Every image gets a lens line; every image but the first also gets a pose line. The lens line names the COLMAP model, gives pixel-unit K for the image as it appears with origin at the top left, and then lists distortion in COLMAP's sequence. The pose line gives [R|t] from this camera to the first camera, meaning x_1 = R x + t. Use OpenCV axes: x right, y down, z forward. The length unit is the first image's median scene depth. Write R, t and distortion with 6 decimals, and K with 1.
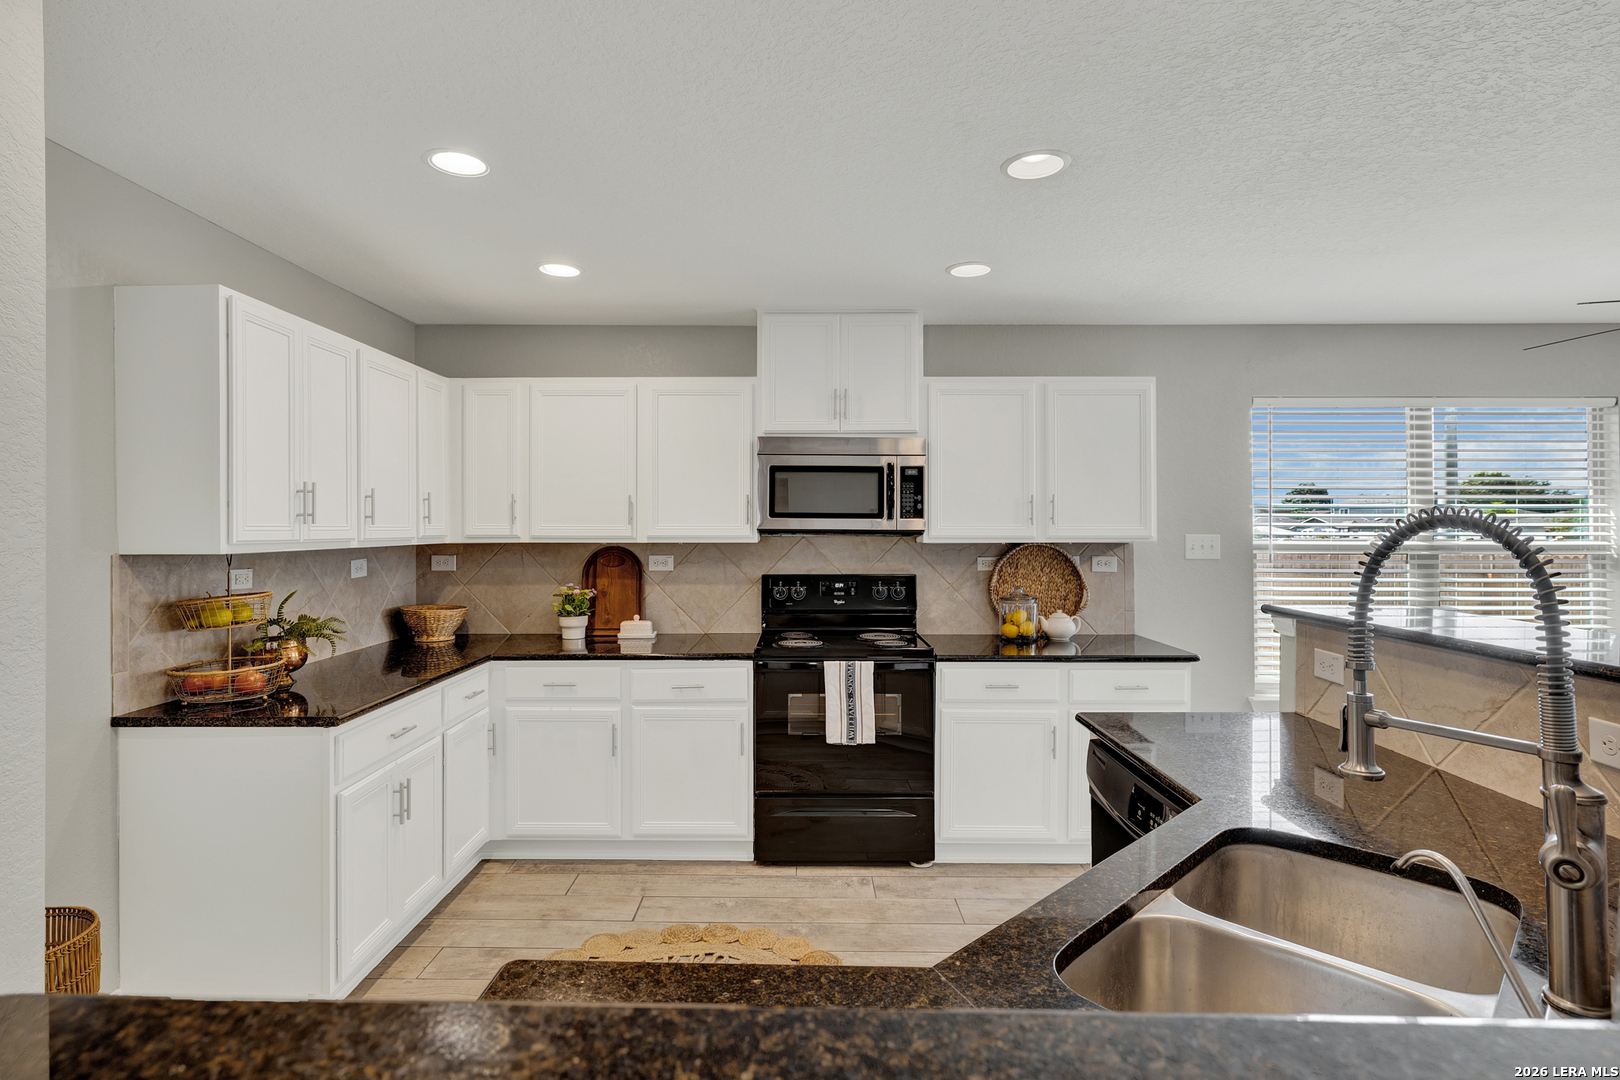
lens RADIAL K [[821.8, 0, 795.4], [0, 821.8, 526.8], [0, 0, 1]] dist [-0.000474, 0.000214]
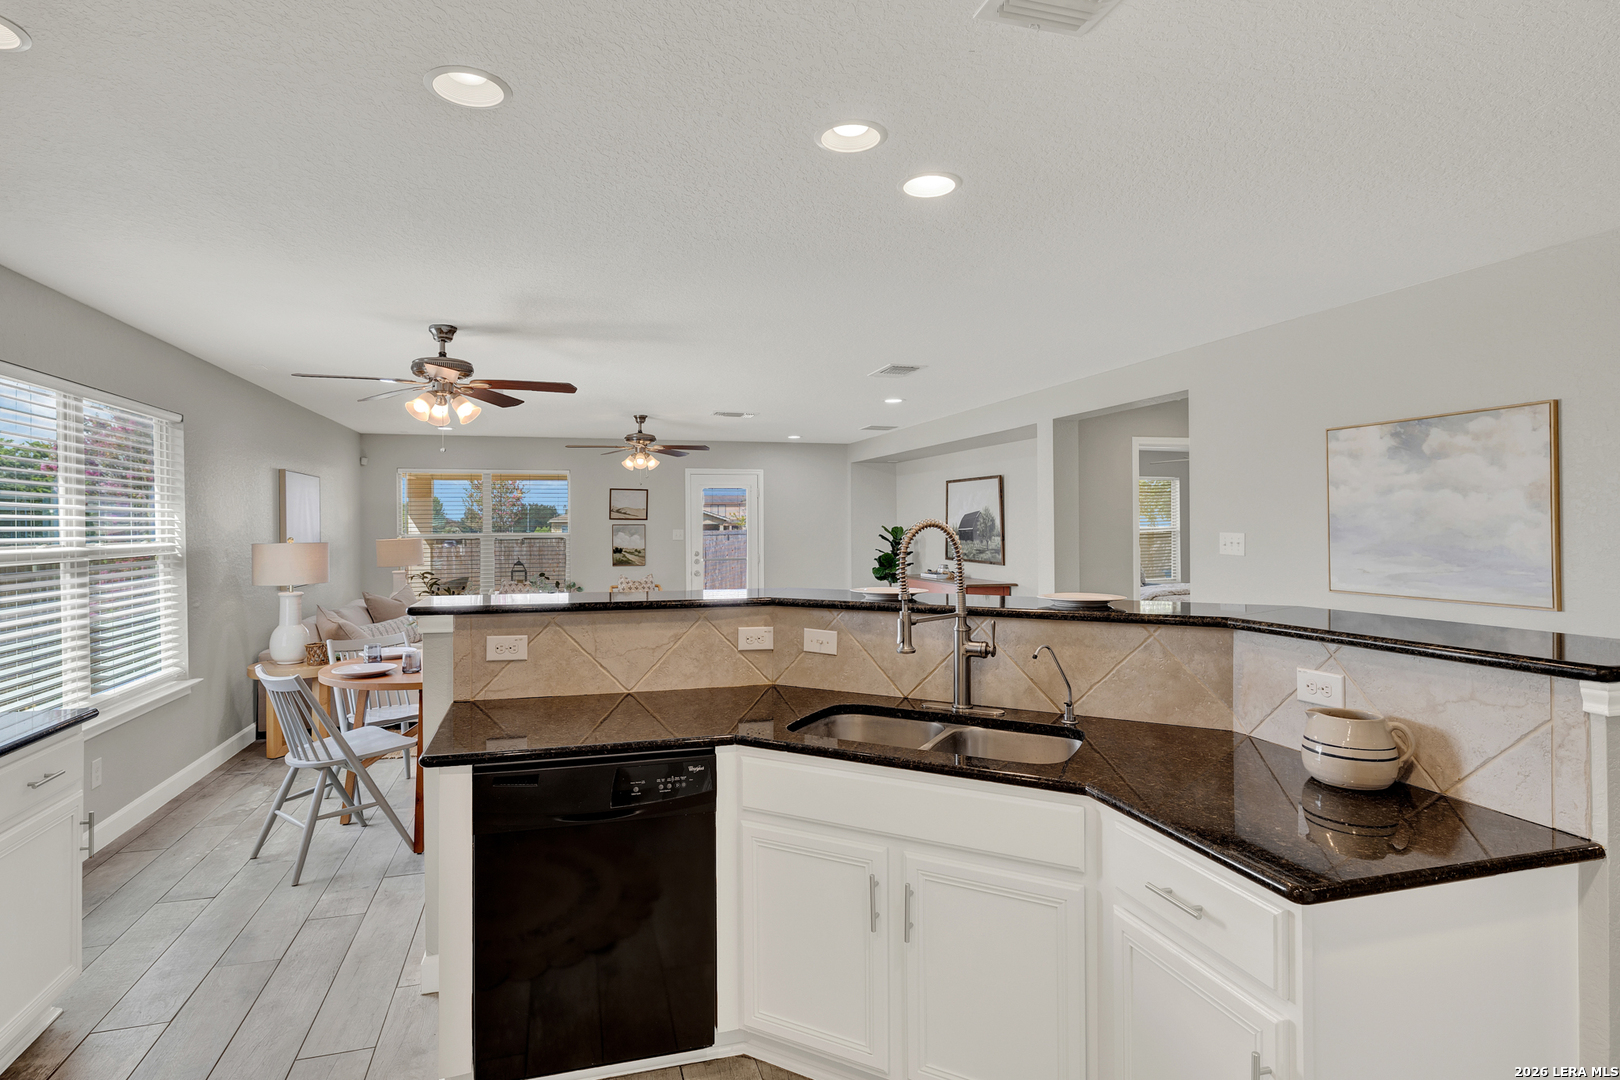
lens RADIAL K [[821.8, 0, 795.4], [0, 821.8, 526.8], [0, 0, 1]] dist [-0.000474, 0.000214]
pose [[-0.292718, -0.000892, 0.956198, -0.355183], [0.004476, 0.999987, 0.002303, -0.002978], [-0.956188, 0.004954, -0.292711, 0.566223]]
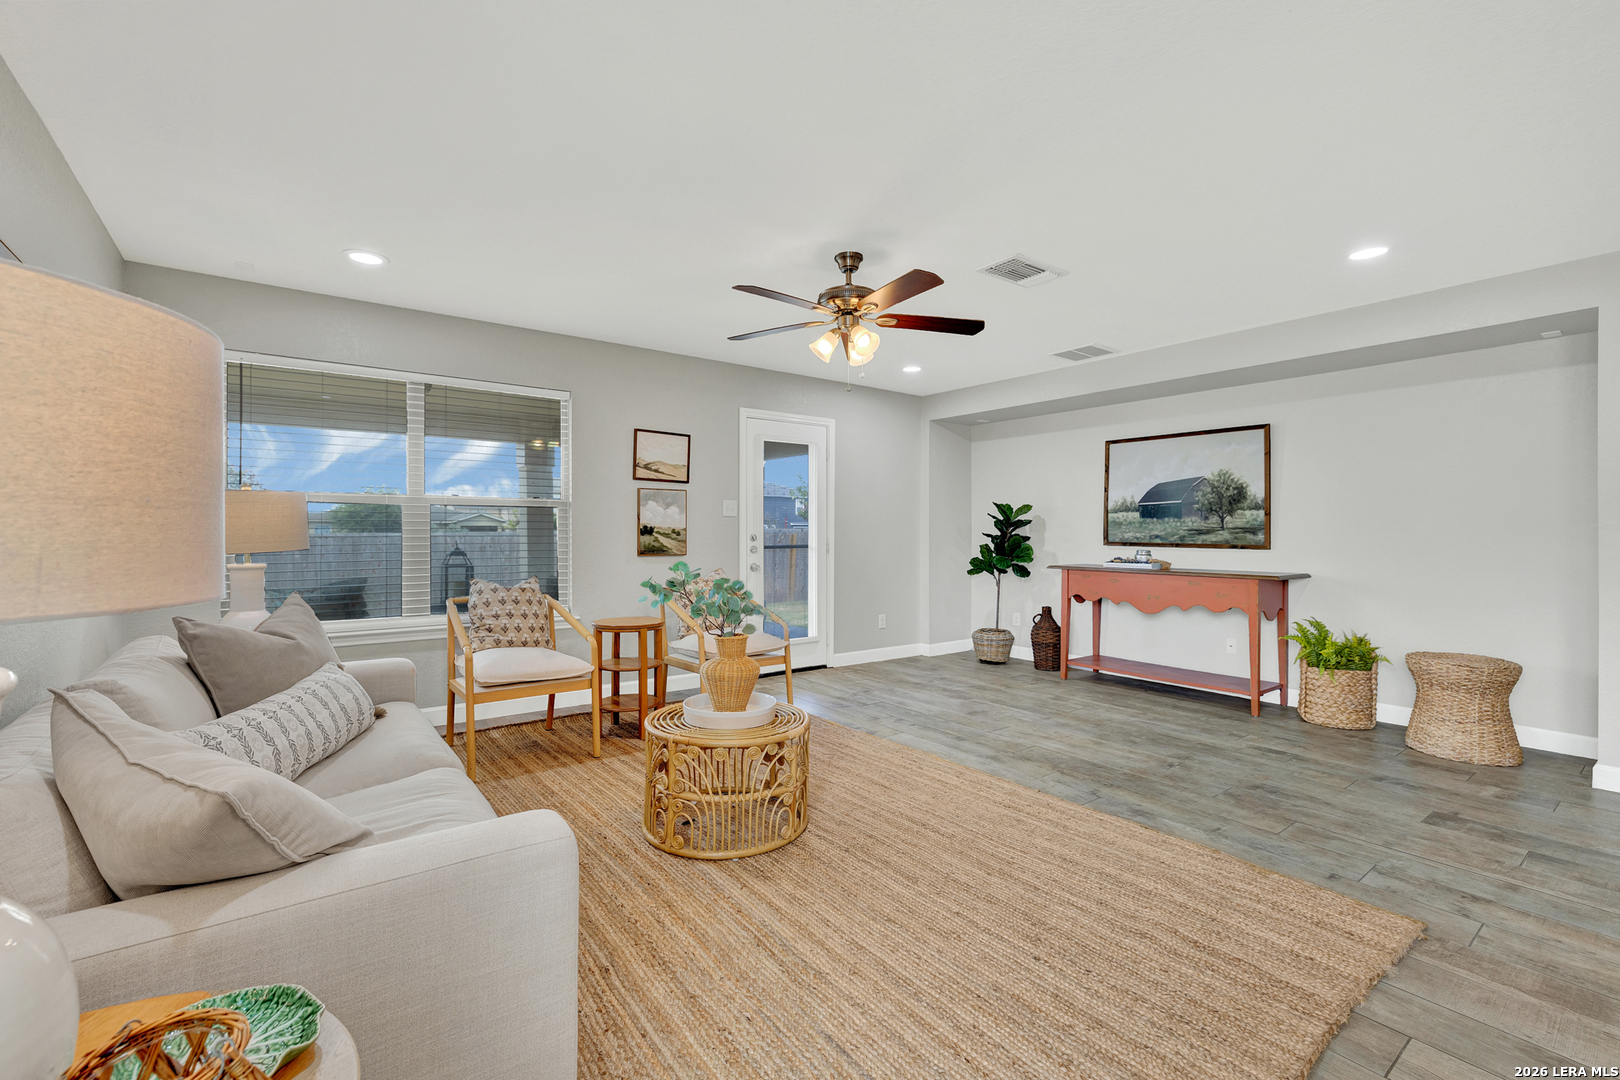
lens RADIAL K [[690.9, 0, 795.7], [0, 690.9, 532.6], [0, 0, 1]] dist [0.000861, 0.000323]
pose [[-0.607840, -0.003019, 0.794054, 1.016816], [-0.004486, 0.999990, 0.000368, 0.075382], [-0.794047, -0.003339, -0.607847, 0.918900]]
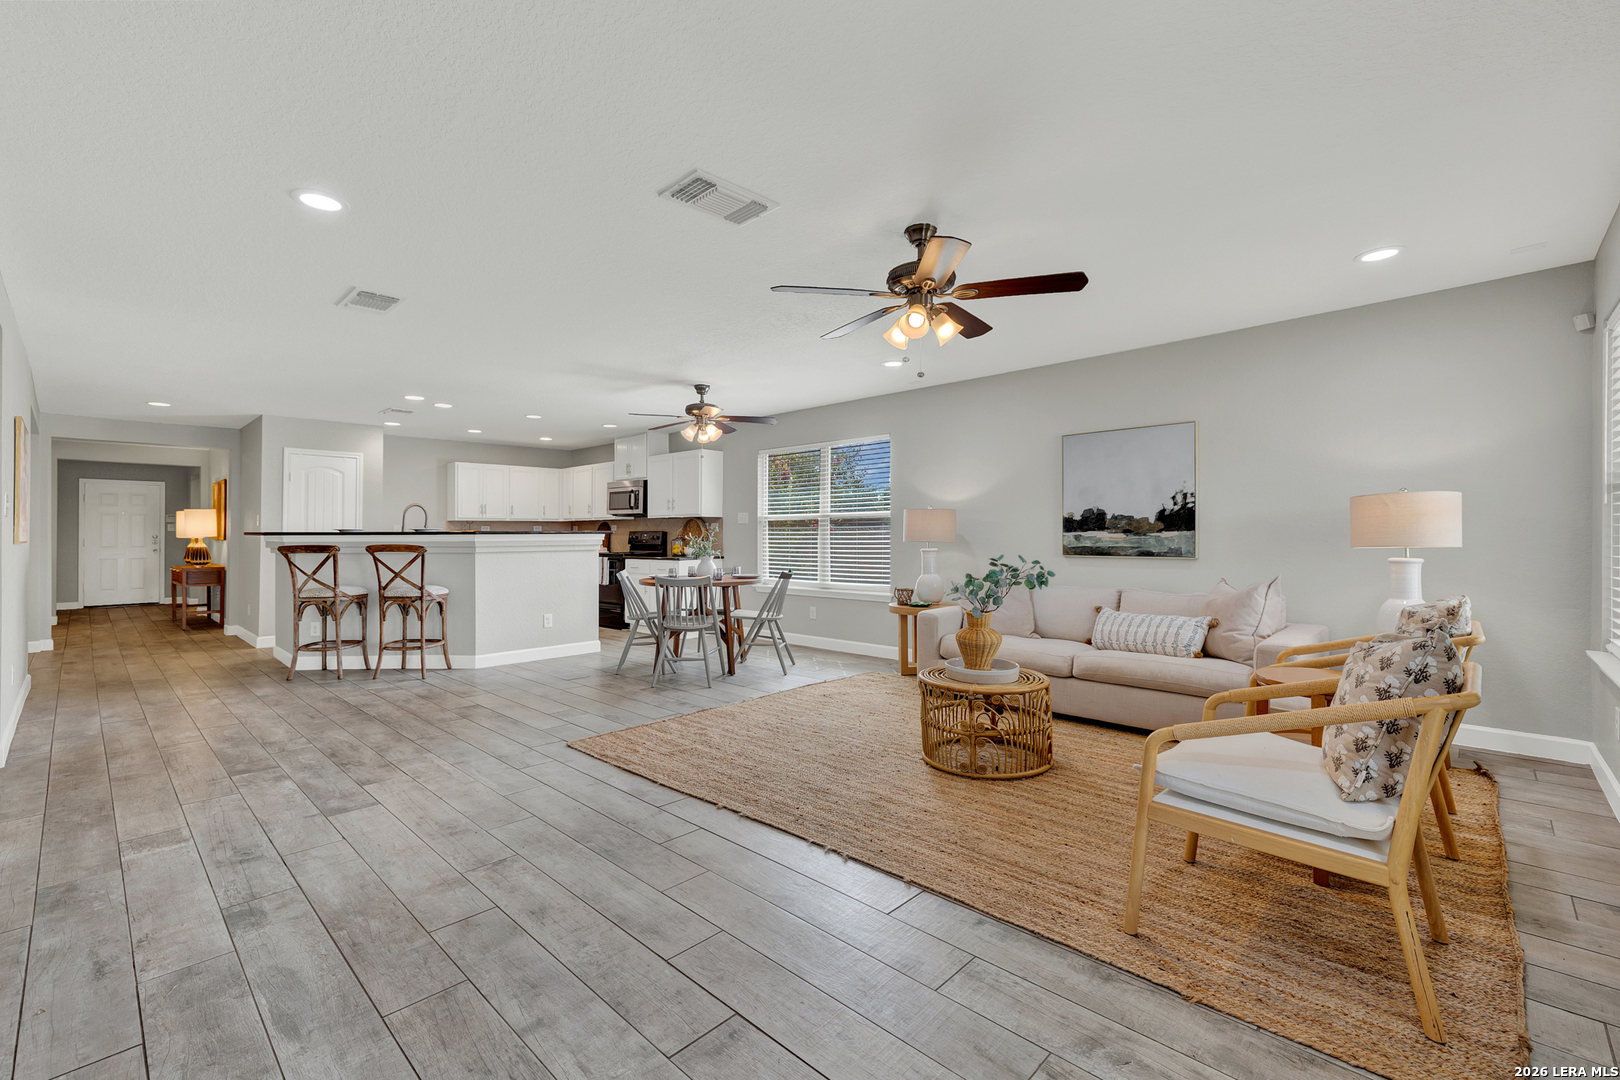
lens RADIAL K [[698.7, 0, 798.5], [0, 698.7, 530.2], [0, 0, 1]] dist [0.001293, 0.000347]
pose [[0.729073, -0.009272, -0.684373, 2.109184], [0.006459, 0.999957, -0.006667, 0.078383], [0.684406, 0.000441, 0.729101, -0.335027]]
